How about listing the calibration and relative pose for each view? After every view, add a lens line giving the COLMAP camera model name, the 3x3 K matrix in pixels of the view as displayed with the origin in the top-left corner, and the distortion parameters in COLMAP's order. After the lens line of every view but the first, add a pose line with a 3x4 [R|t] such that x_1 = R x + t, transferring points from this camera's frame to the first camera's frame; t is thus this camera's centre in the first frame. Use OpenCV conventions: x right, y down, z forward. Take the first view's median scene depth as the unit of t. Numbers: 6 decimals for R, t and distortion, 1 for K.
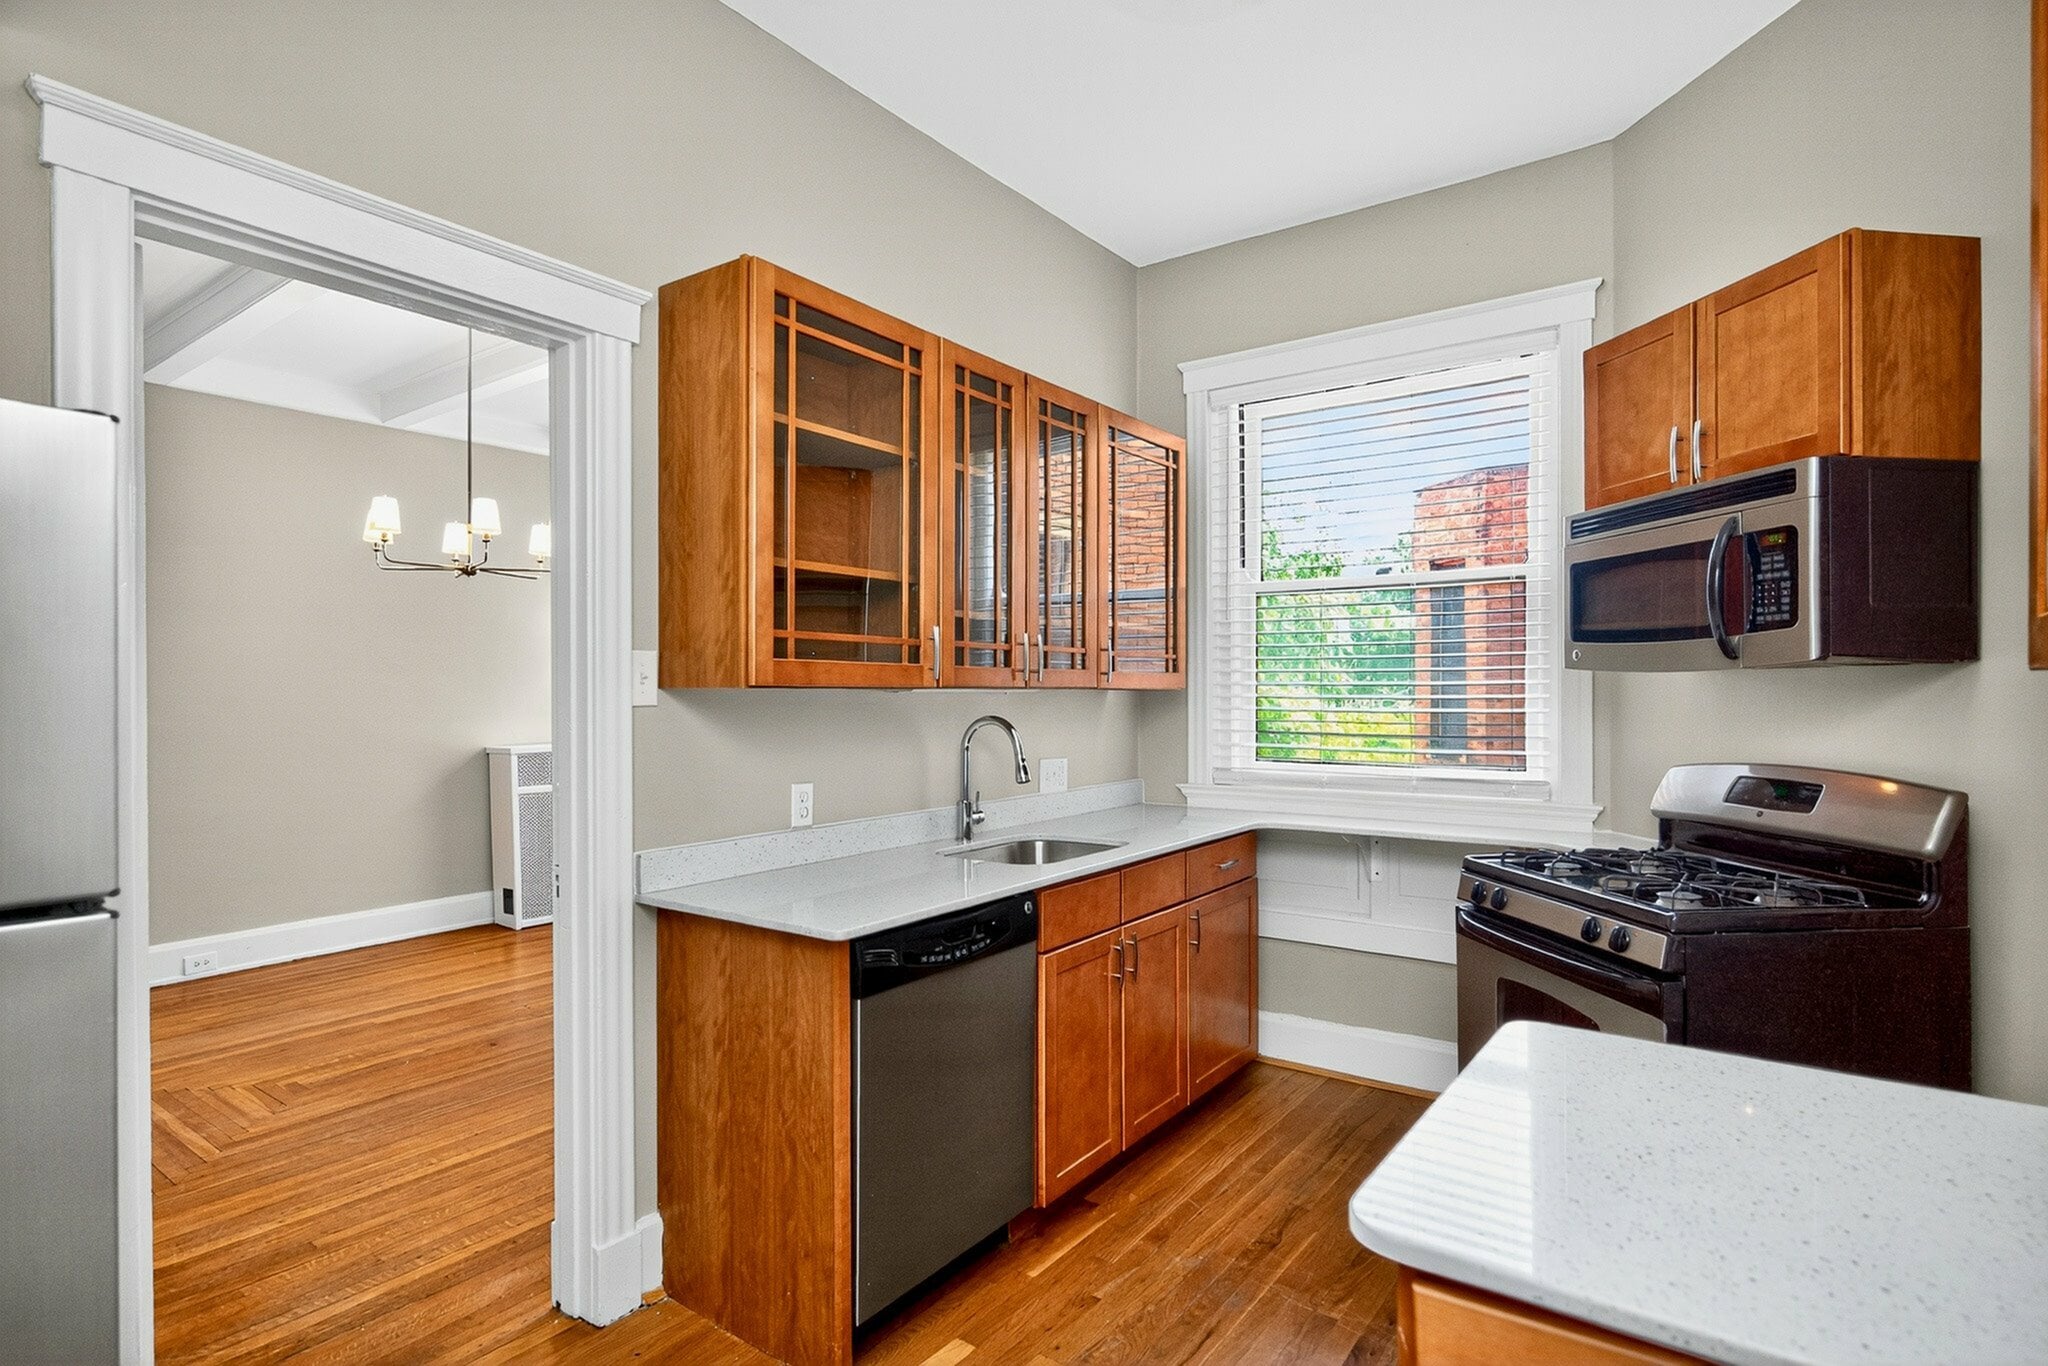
lens RADIAL K [[1050.1, 0, 1027.3], [0, 1050.1, 692.8], [0, 0, 1]] dist [-0.004406, -0.000248]
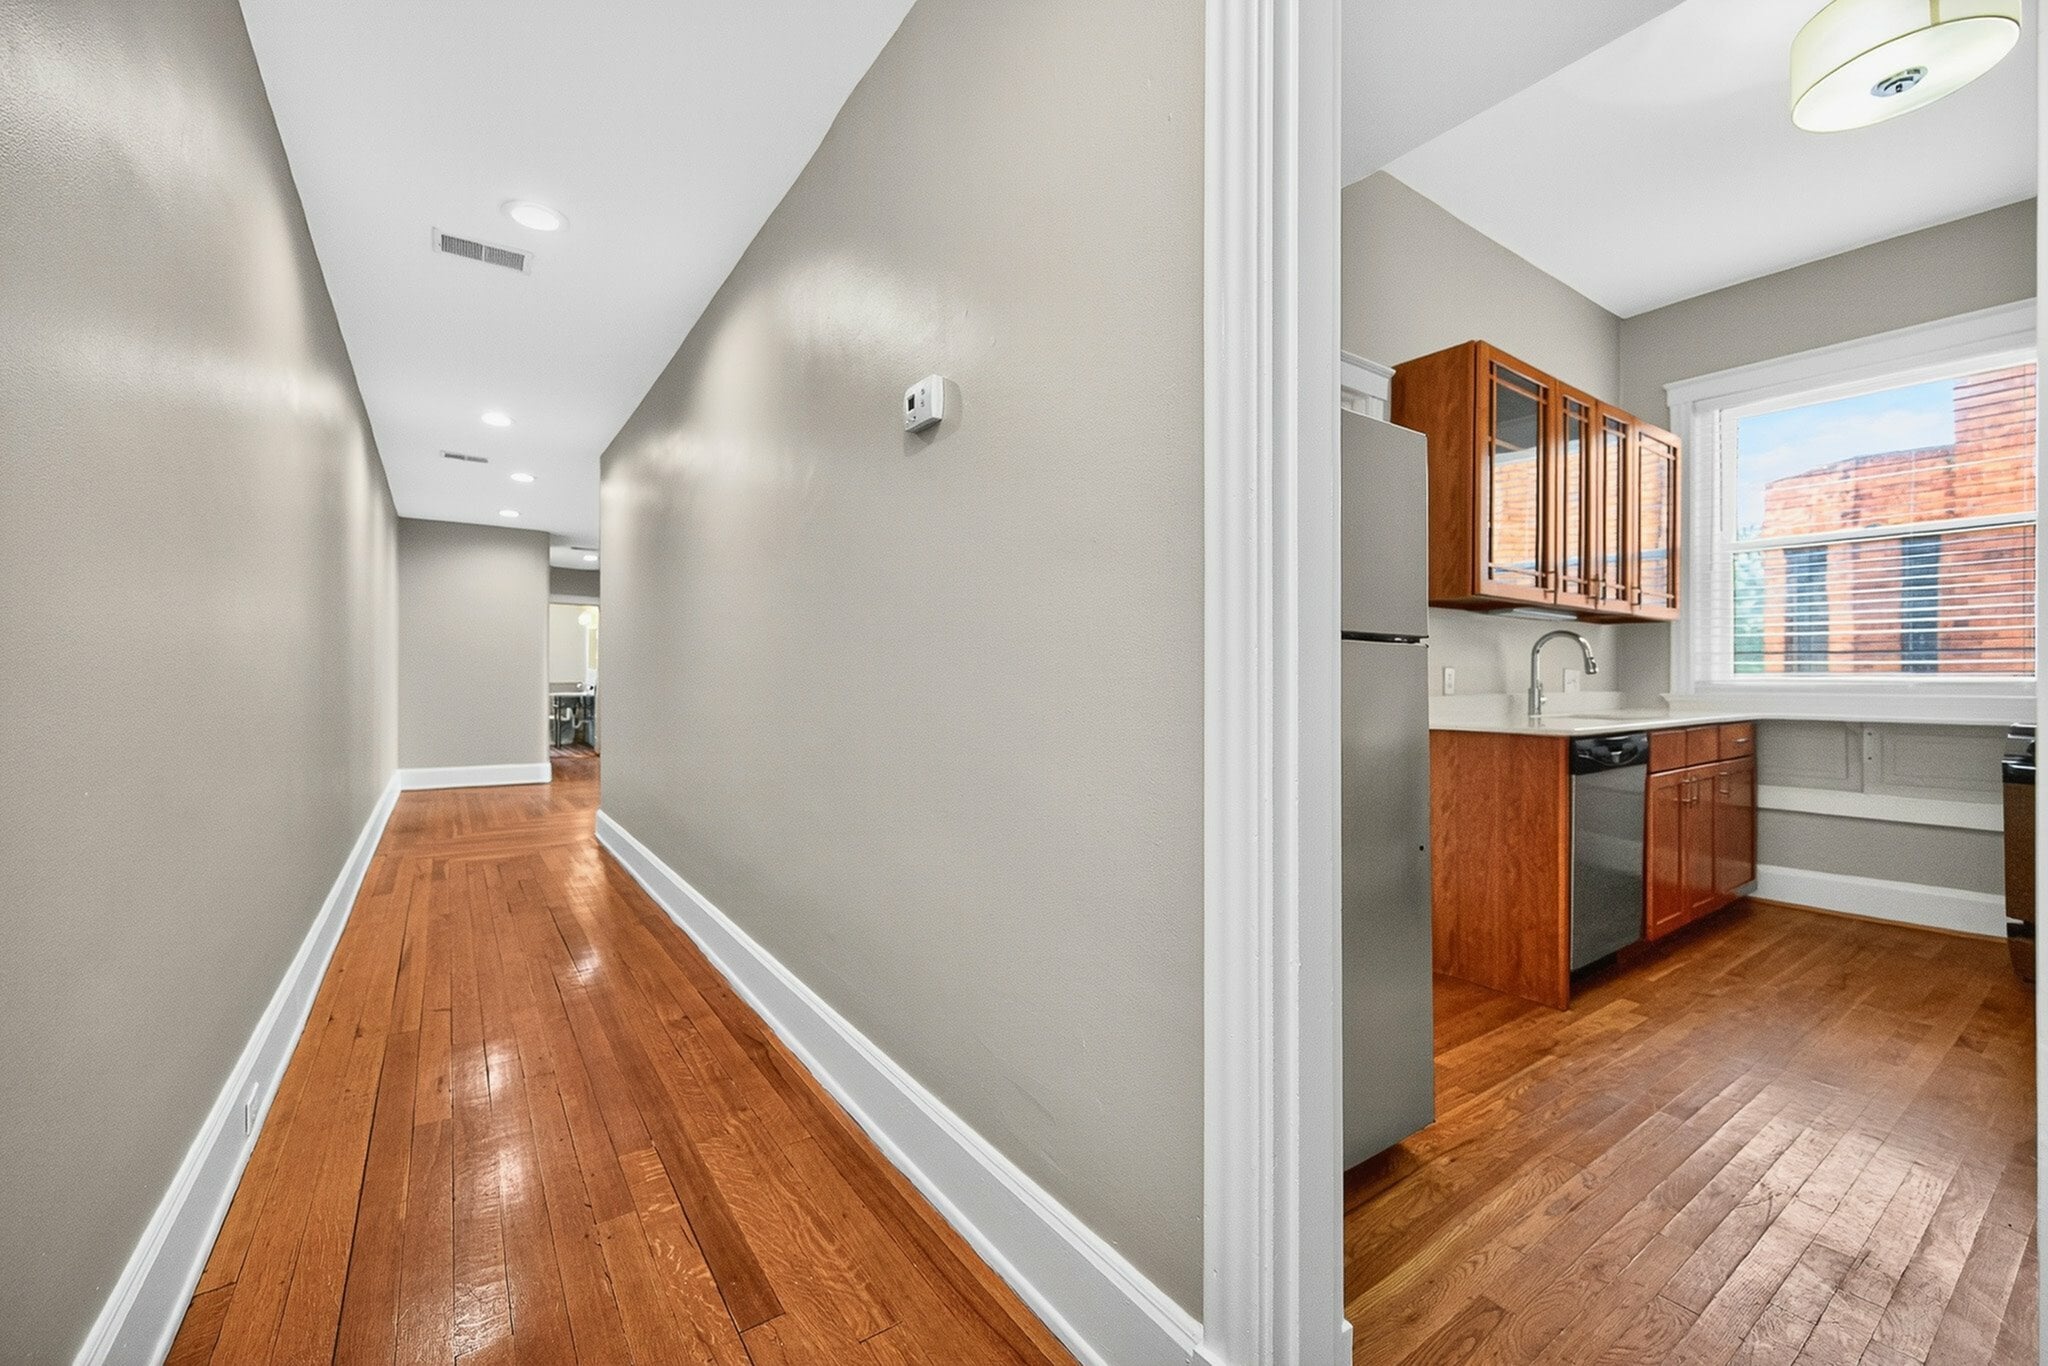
lens RADIAL K [[813.7, 0, 1014.5], [0, 813.7, 669.7], [0, 0, 1]] dist [0.001263, 0.000005]
pose [[0.942508, 0.003584, -0.334163, -0.402616], [-0.009319, 0.999836, -0.015559, 0.110021], [0.334053, 0.017779, 0.942387, -0.371761]]
